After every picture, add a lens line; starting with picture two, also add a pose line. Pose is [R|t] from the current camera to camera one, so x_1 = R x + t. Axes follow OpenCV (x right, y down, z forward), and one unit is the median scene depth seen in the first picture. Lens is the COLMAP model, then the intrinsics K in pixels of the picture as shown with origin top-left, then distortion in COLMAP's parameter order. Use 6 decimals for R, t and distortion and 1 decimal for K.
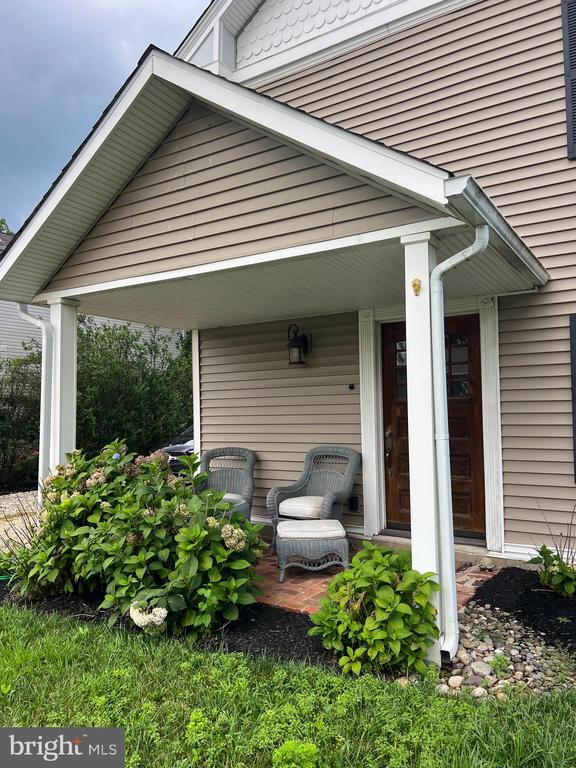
lens RADIAL K [[585.4, 0, 289.4], [0, 585.4, 384.0], [0, 0, 1]] dist [0.039452, -0.043580]
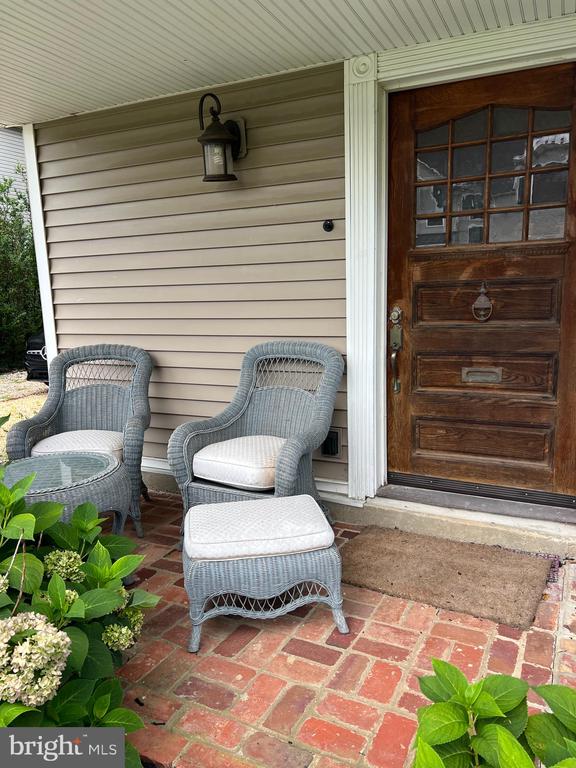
lens RADIAL K [[585.4, 0, 292.4], [0, 585.4, 389.1], [0, 0, 1]] dist [0.039452, -0.043580]
pose [[0.992826, -0.030158, 0.115704, 0.011155], [0.005044, 0.977373, 0.211461, 0.036087], [-0.119463, -0.209361, 0.970514, 0.475239]]
